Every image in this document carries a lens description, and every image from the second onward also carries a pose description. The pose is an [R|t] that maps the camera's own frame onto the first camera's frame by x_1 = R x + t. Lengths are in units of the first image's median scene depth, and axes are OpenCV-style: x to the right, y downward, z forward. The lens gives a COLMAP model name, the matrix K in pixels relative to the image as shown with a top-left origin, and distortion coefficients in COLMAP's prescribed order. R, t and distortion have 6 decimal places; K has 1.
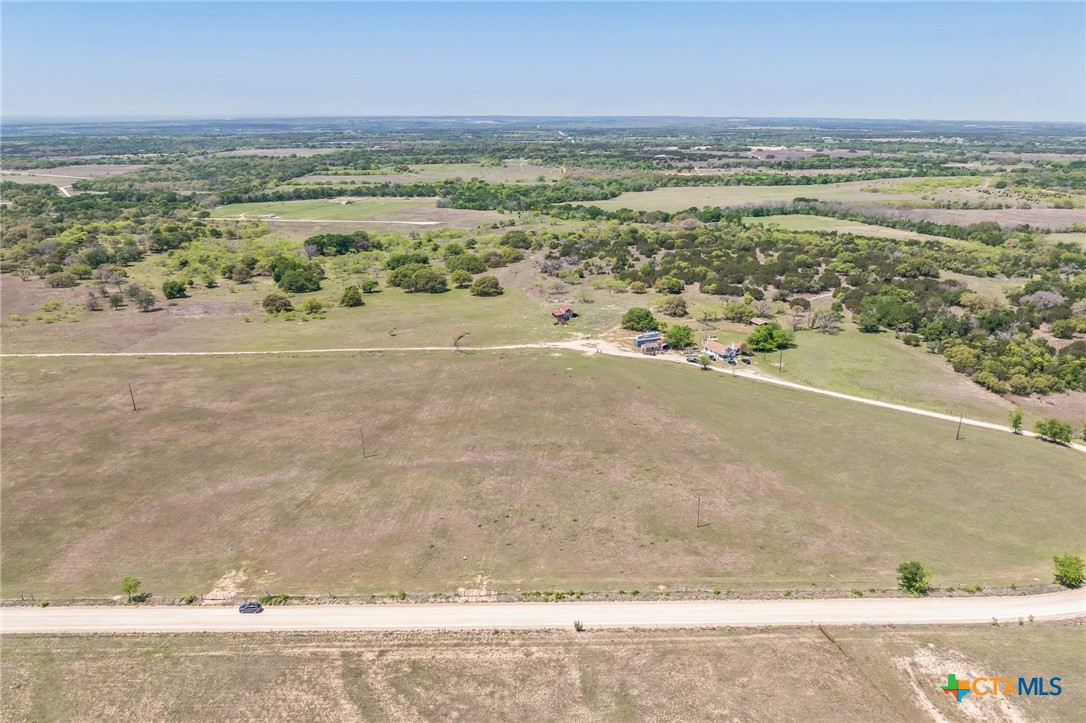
lens RADIAL K [[779.0, 0, 540.6], [0, 779.0, 356.6], [0, 0, 1]] dist [-0.044597, 0.008057]
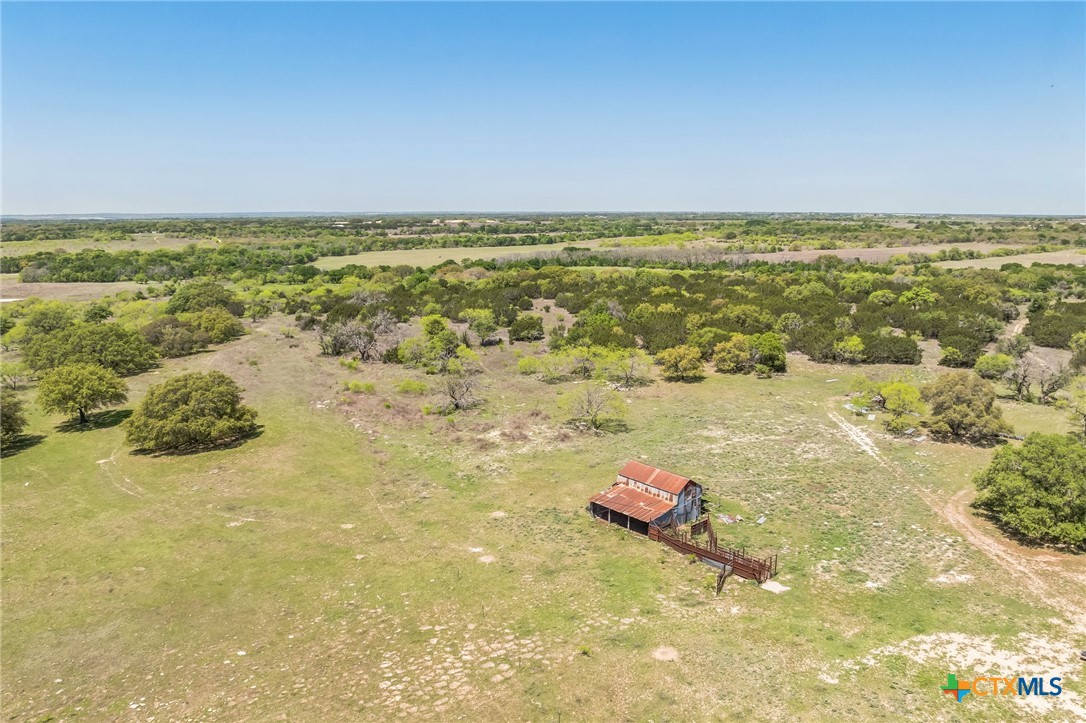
lens RADIAL K [[779.0, 0, 545.4], [0, 779.0, 360.9], [0, 0, 1]] dist [-0.044597, 0.008057]
pose [[0.896659, -0.085372, 0.434411, -0.208969], [0.133914, 0.987567, -0.082329, -0.196373], [-0.421982, 0.131995, 0.896944, 1.995817]]
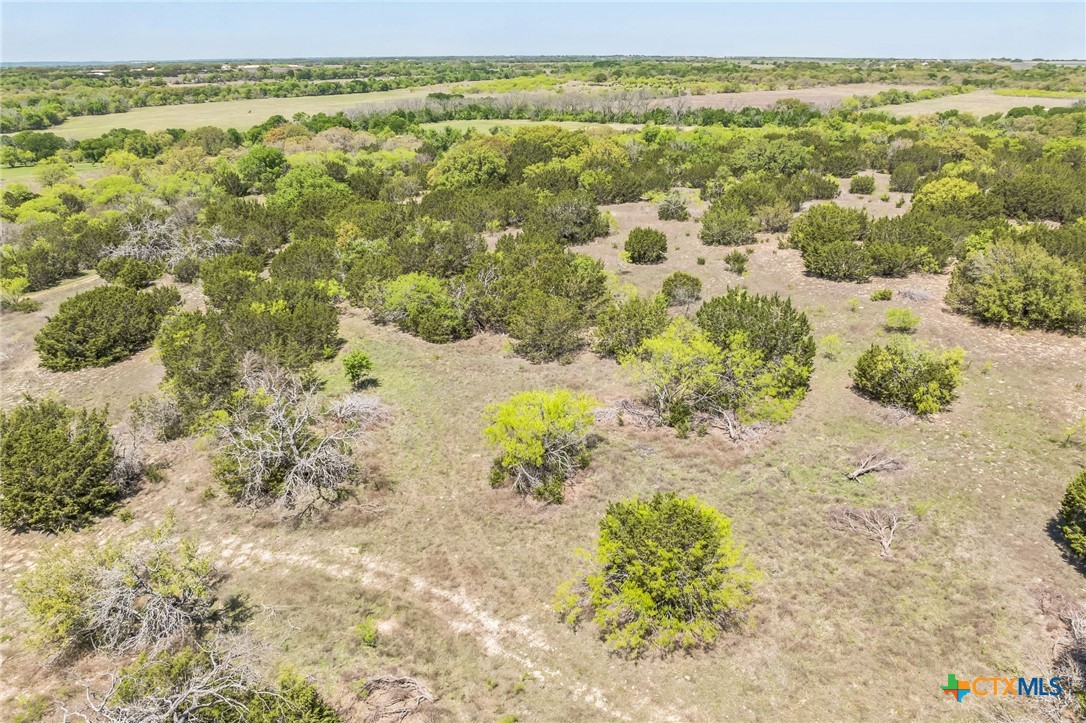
lens RADIAL K [[779.0, 0, 541.1], [0, 779.0, 360.4], [0, 0, 1]] dist [-0.044597, 0.008057]
pose [[0.766508, -0.238992, 0.596111, 0.049404], [0.196507, 0.970942, 0.136589, -0.474164], [-0.611433, 0.012443, 0.791198, 3.082057]]
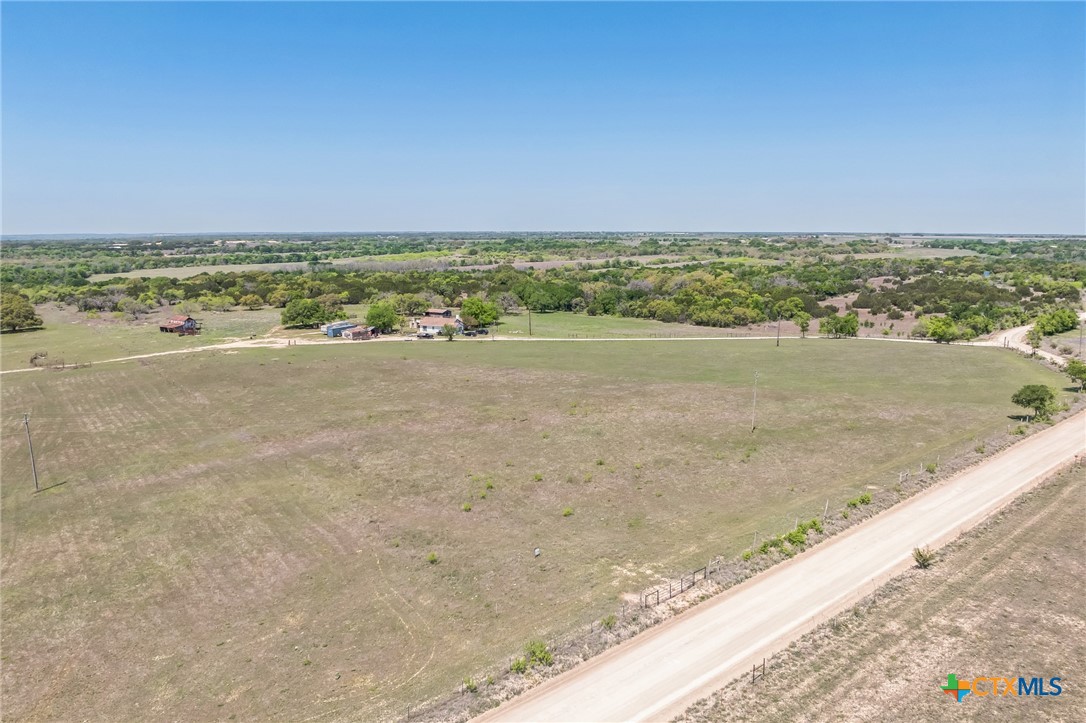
lens RADIAL K [[779.0, 0, 544.1], [0, 779.0, 358.1], [0, 0, 1]] dist [-0.044597, 0.008057]
pose [[0.766655, -0.106745, 0.633123, -0.383351], [0.194998, 0.978216, -0.071197, 0.200880], [-0.611732, 0.178041, 0.770770, 0.701604]]
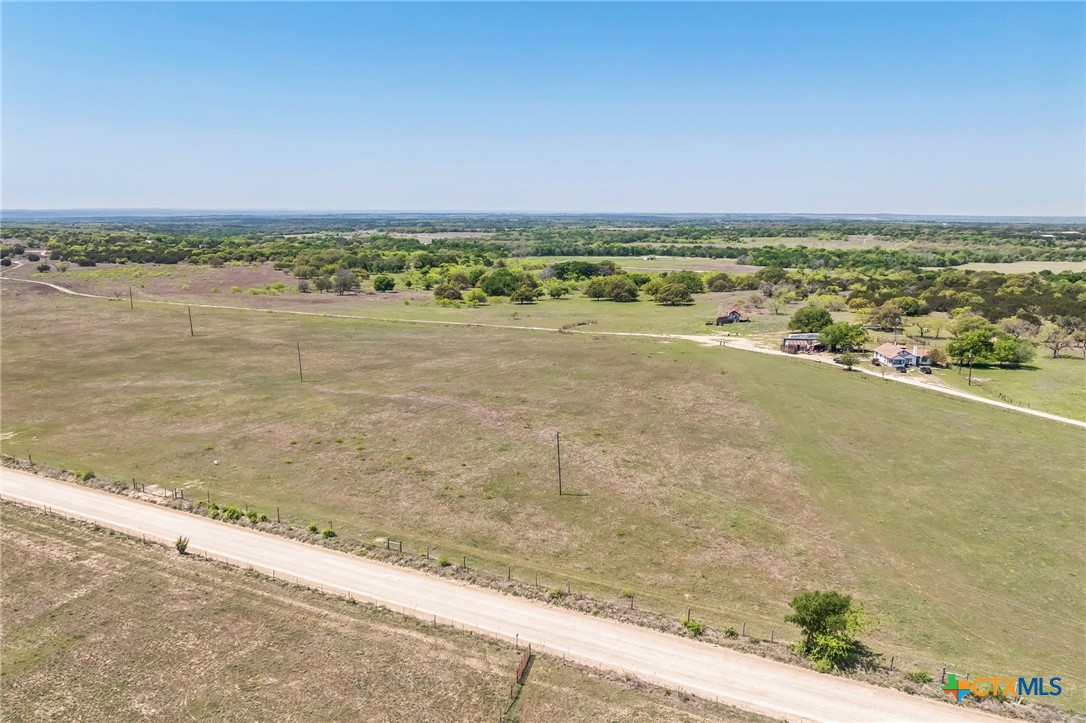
lens RADIAL K [[779.0, 0, 537.9], [0, 779.0, 363.7], [0, 0, 1]] dist [-0.044597, 0.008057]
pose [[0.889940, 0.092677, -0.446563, 0.521701], [-0.141067, 0.987057, -0.076280, 0.196156], [0.433714, 0.130880, 0.891495, 0.514851]]
